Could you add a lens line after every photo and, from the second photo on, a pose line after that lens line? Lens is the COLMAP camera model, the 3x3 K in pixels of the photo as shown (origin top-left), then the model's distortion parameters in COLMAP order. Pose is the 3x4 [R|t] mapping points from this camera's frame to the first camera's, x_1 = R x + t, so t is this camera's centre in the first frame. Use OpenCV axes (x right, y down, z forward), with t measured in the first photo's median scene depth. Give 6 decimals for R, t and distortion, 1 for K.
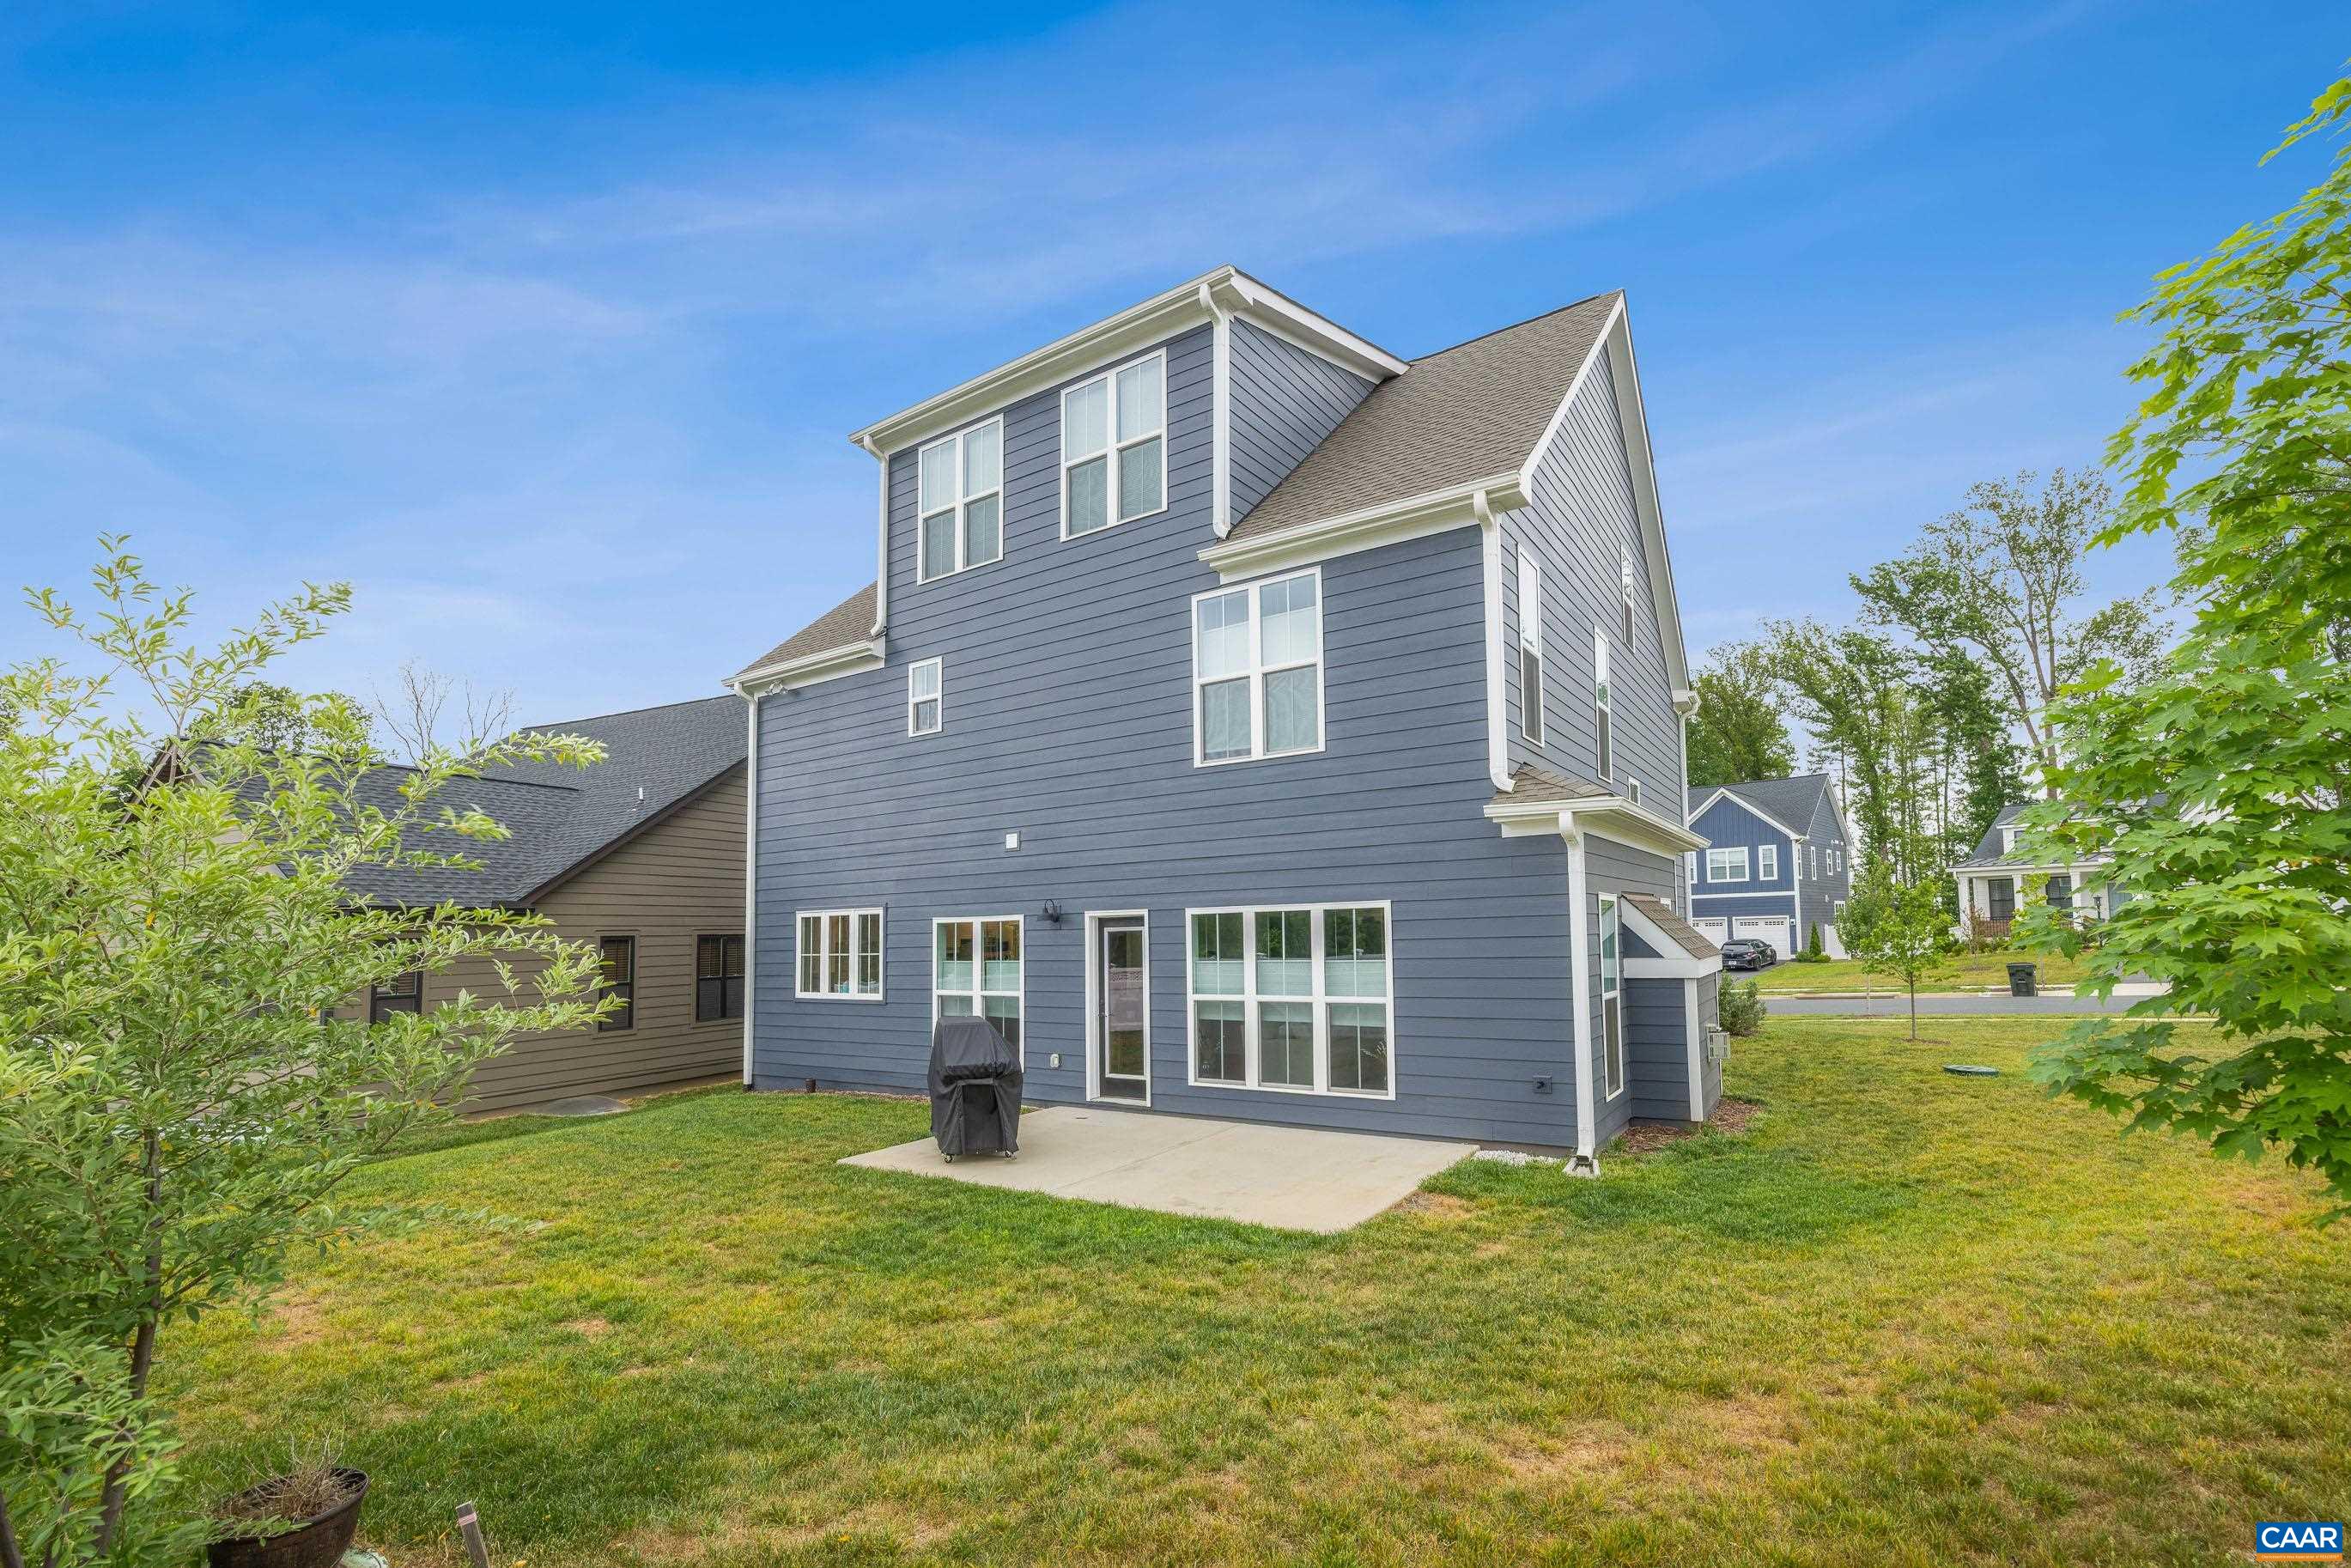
lens RADIAL K [[1038.1, 0, 1203.6], [0, 1038.1, 895.6], [0, 0, 1]] dist [0.000491, 0.000052]
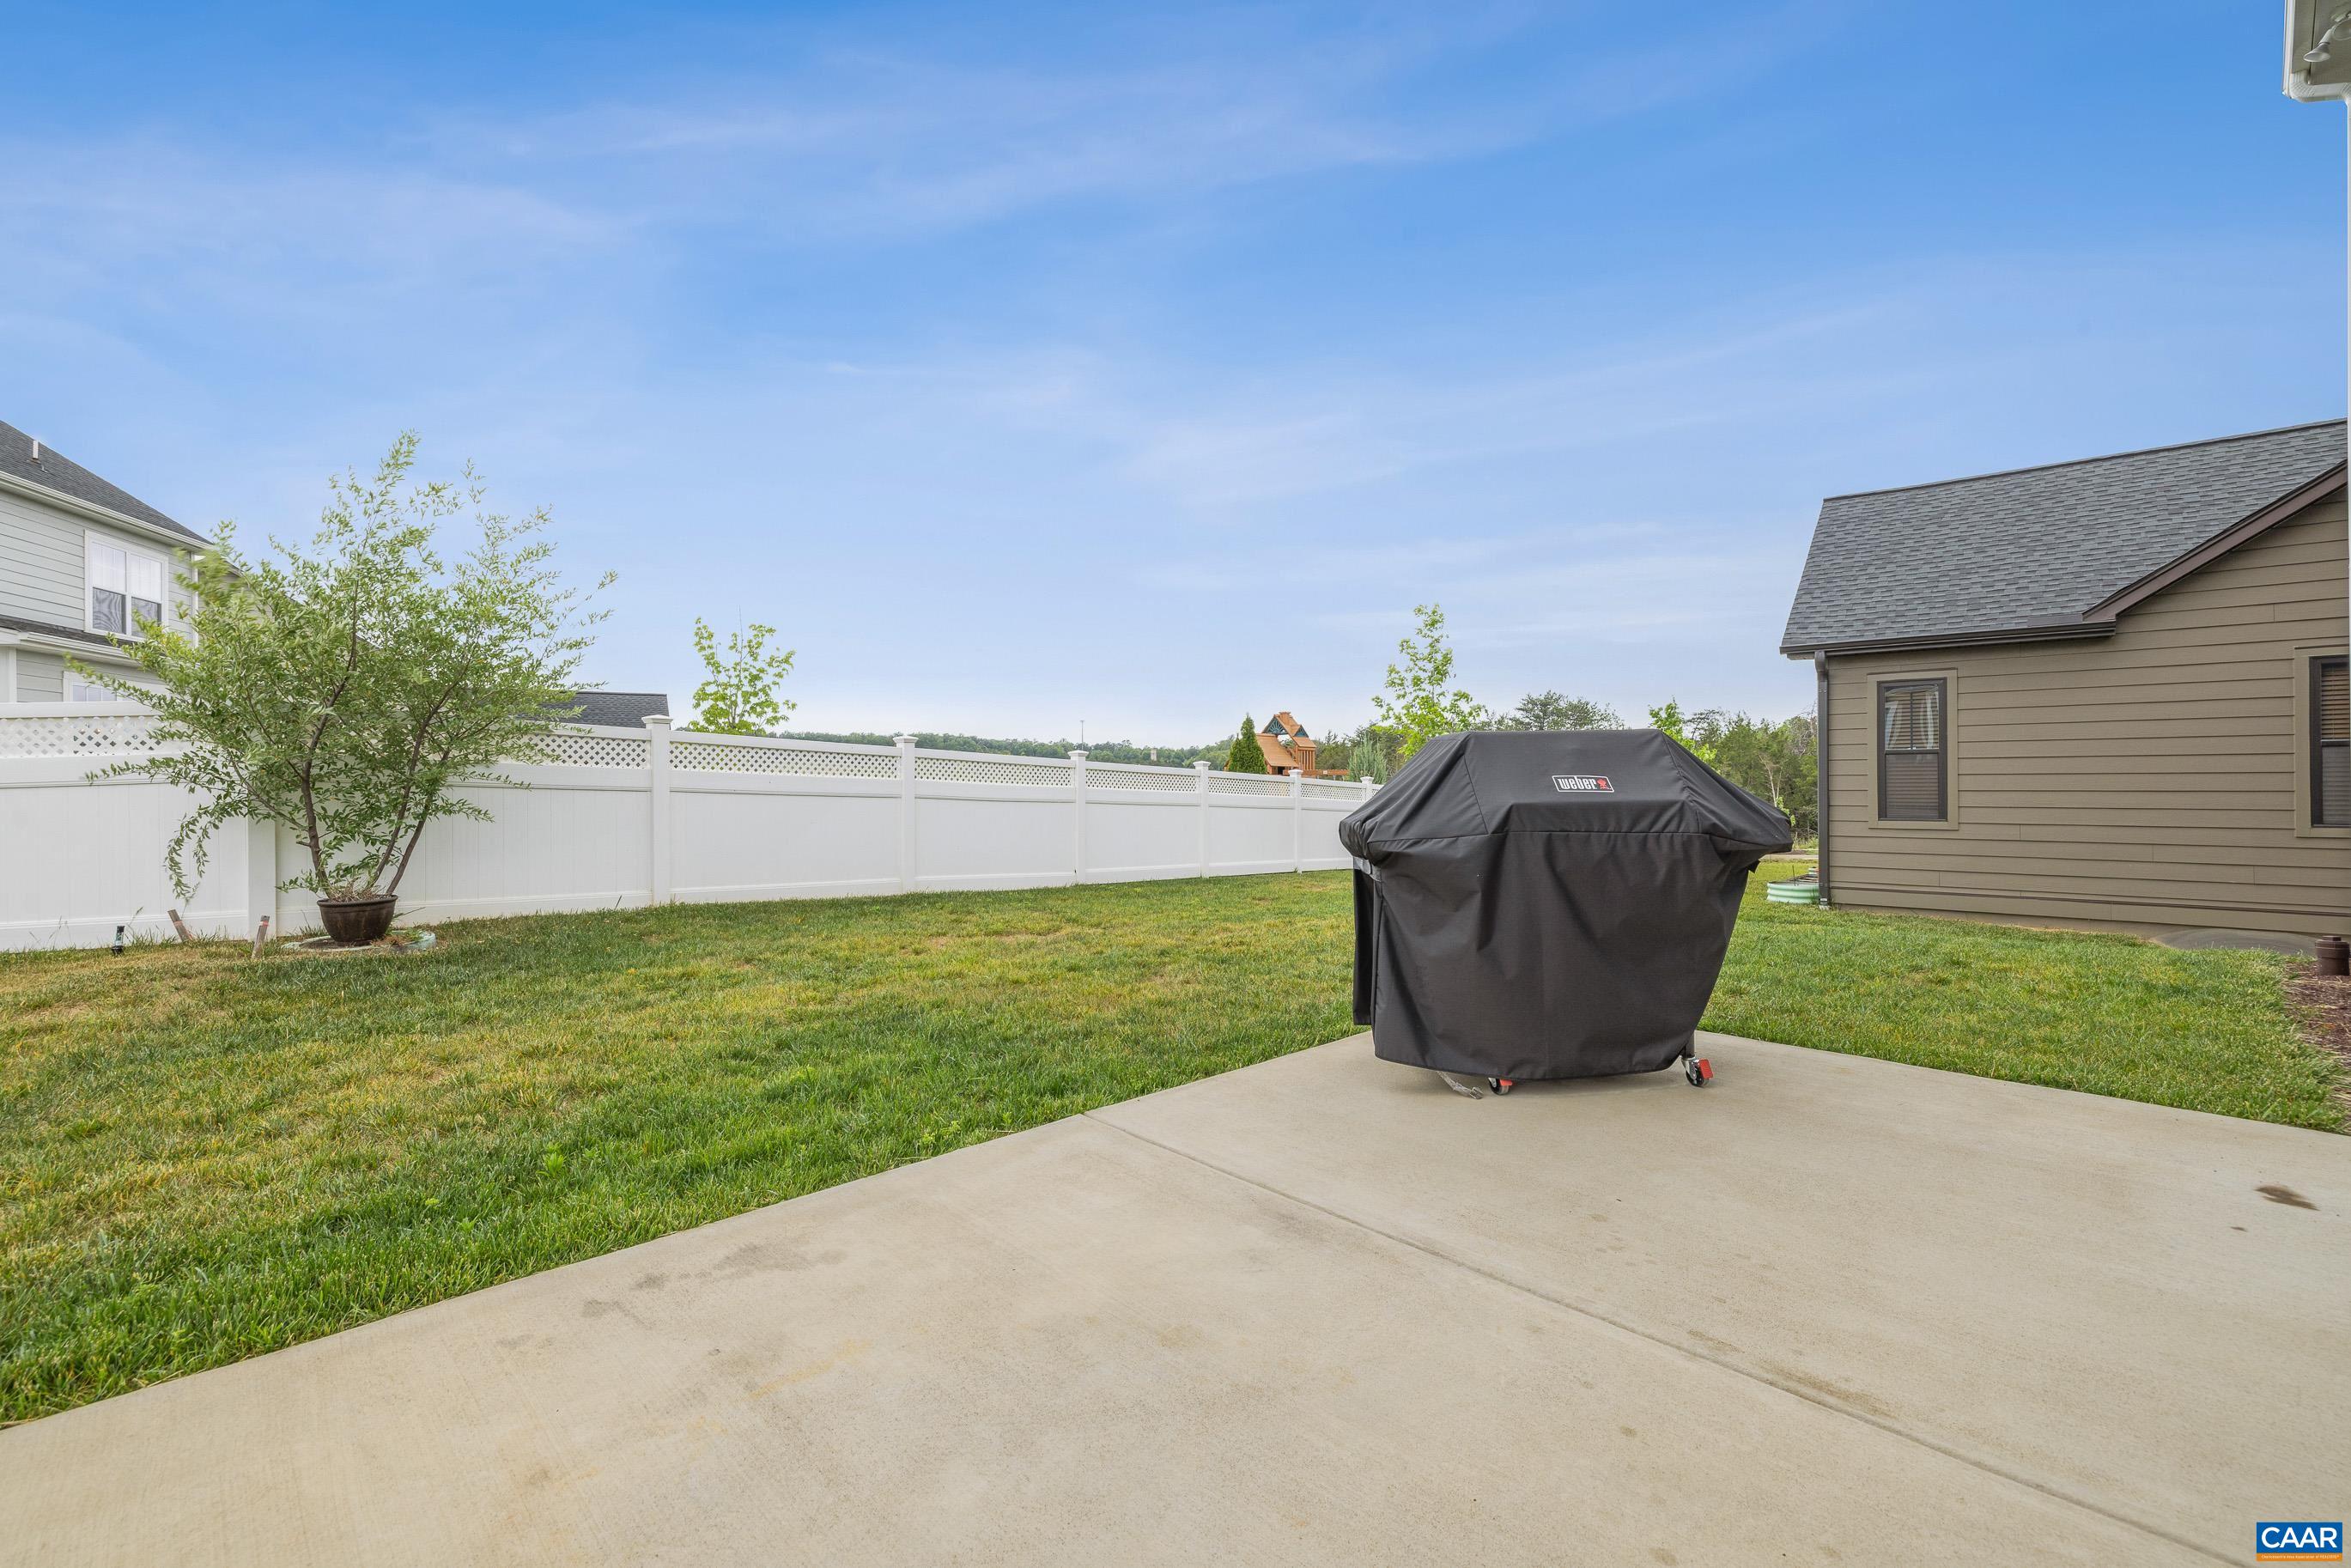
lens RADIAL K [[988.5, 0, 1175.5], [0, 988.5, 784.0], [0, 0, 1]] dist [0.001396, 0.000252]
pose [[-0.257647, 0.022238, -0.965983, 0.147392], [0.046551, 0.998860, 0.010579, 0.104630], [0.965117, -0.042242, -0.258389, 0.784811]]
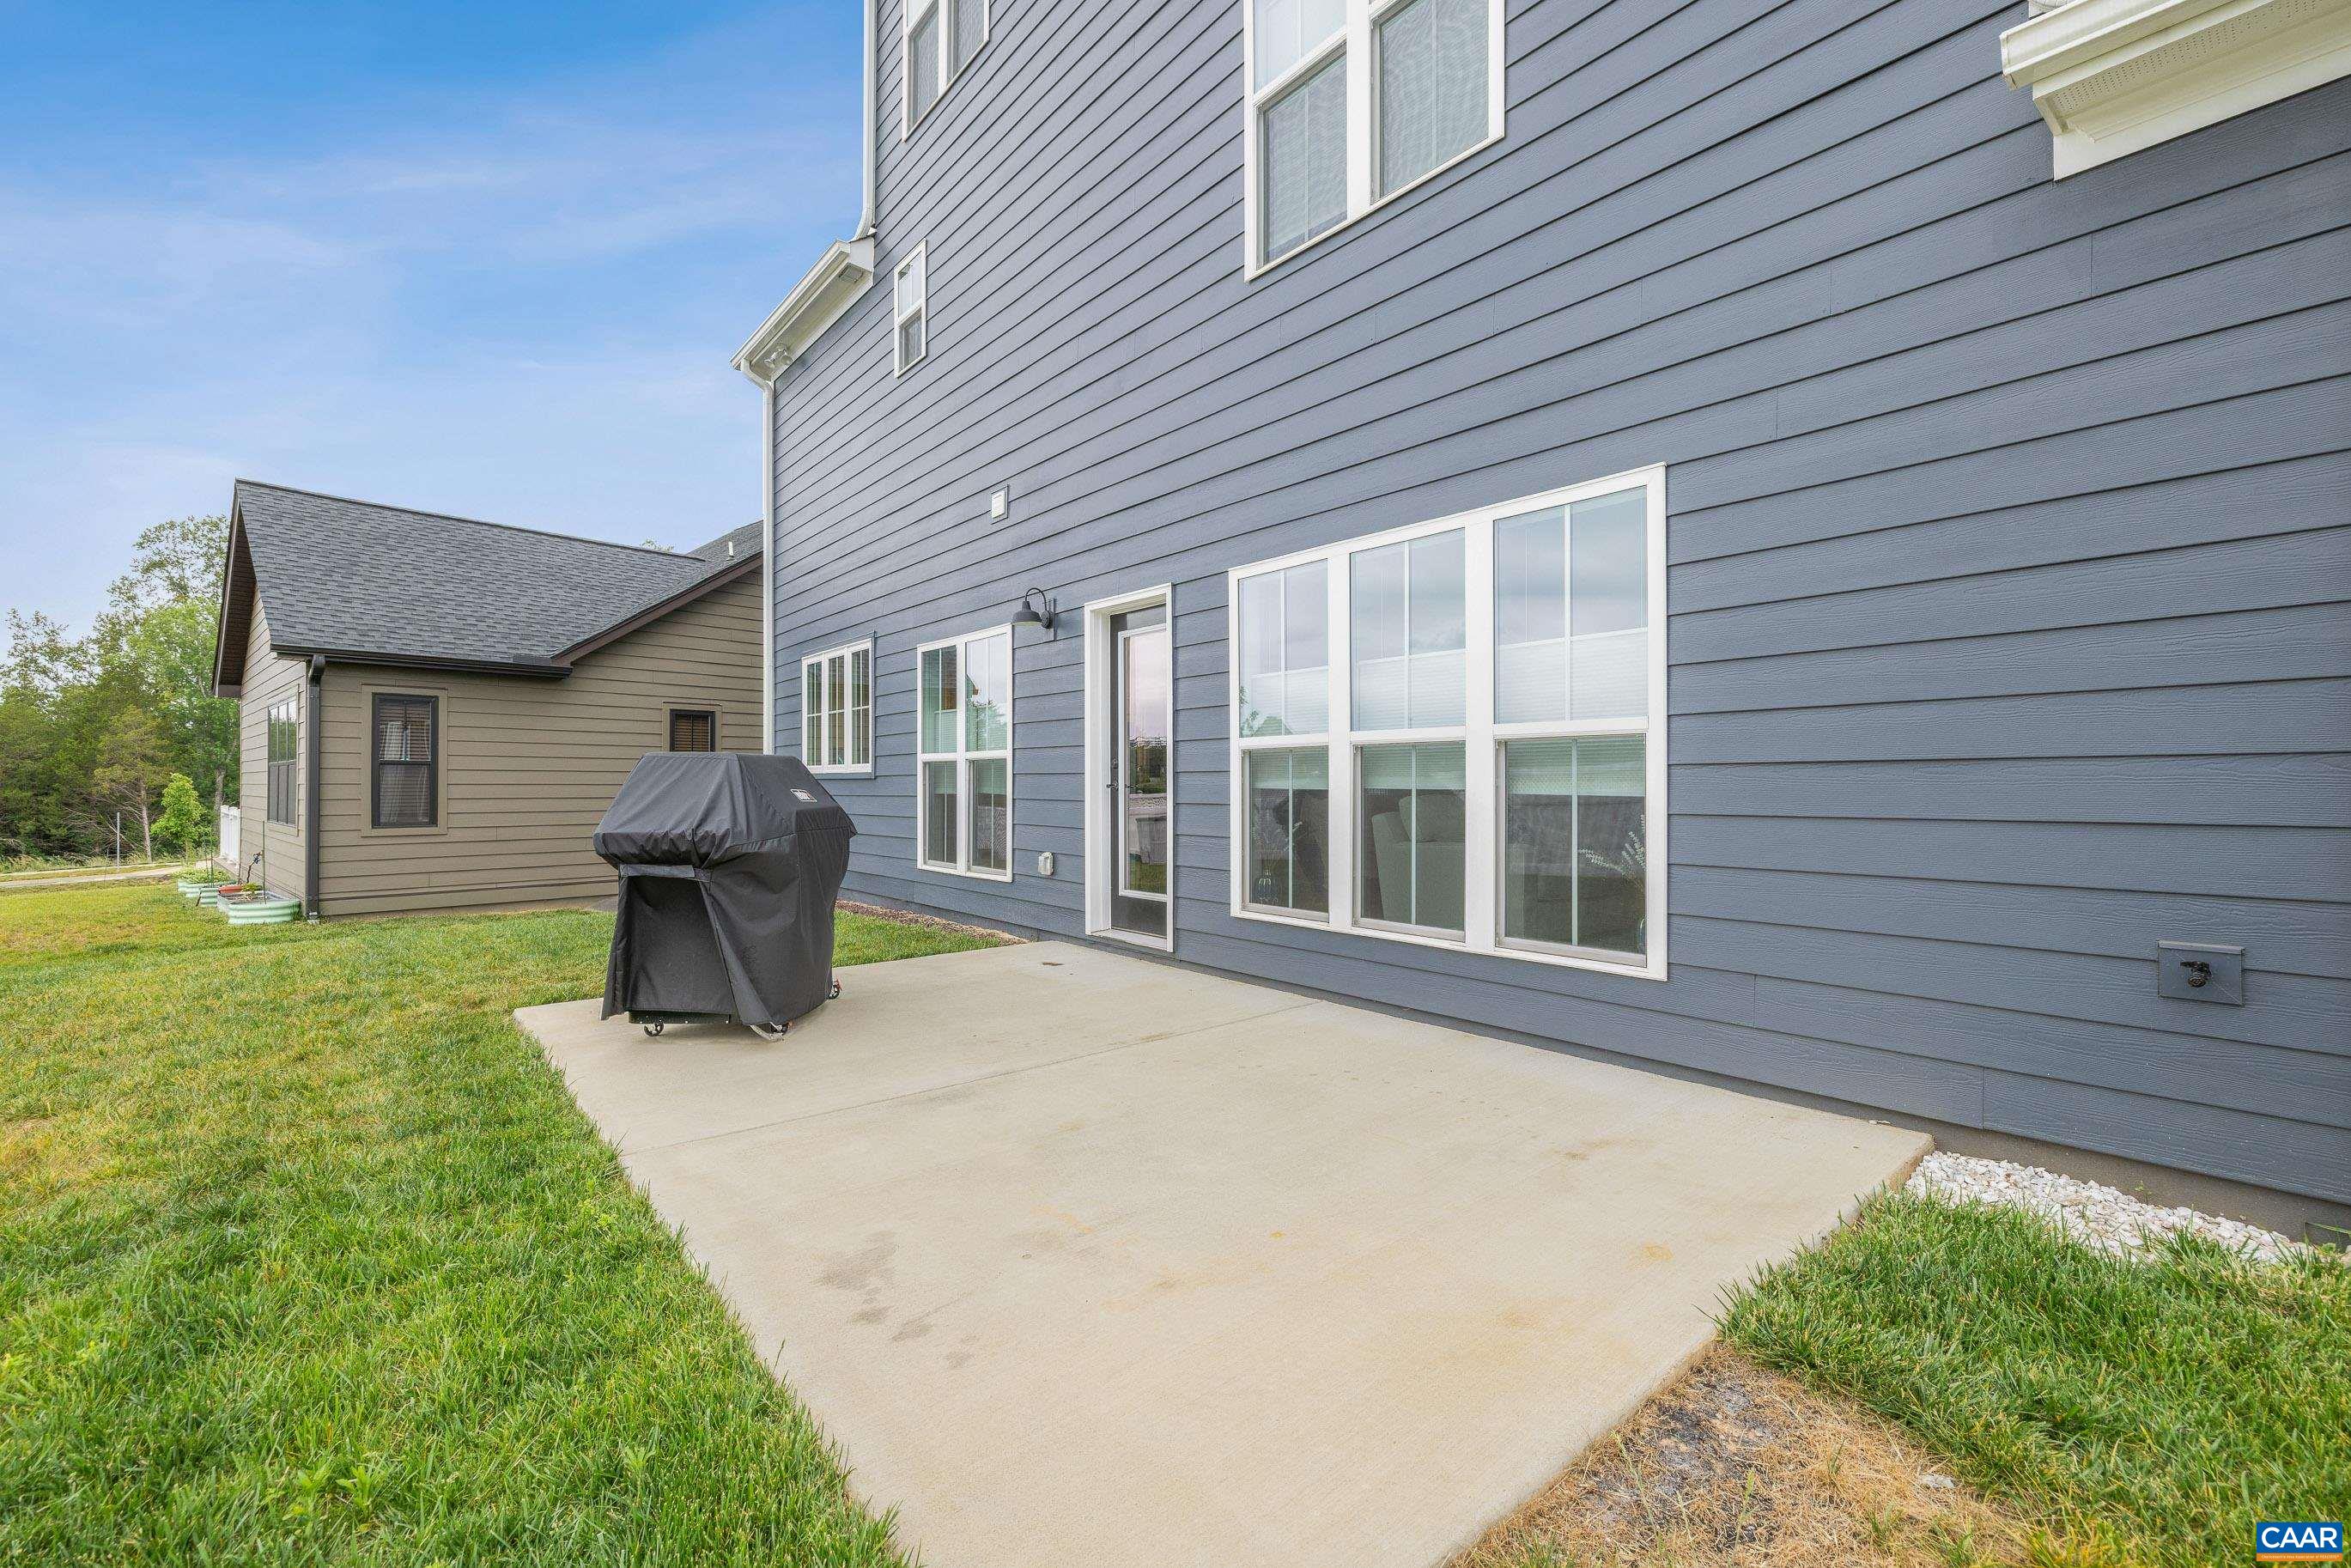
lens RADIAL K [[988.5, 0, 1175.5], [0, 988.5, 784.0], [0, 0, 1]] dist [0.001396, 0.000252]
pose [[0.950353, 0.019247, -0.310577, 0.103408], [-0.006829, 0.999135, 0.041024, 0.091234], [0.311098, -0.036866, 0.949663, 0.495214]]
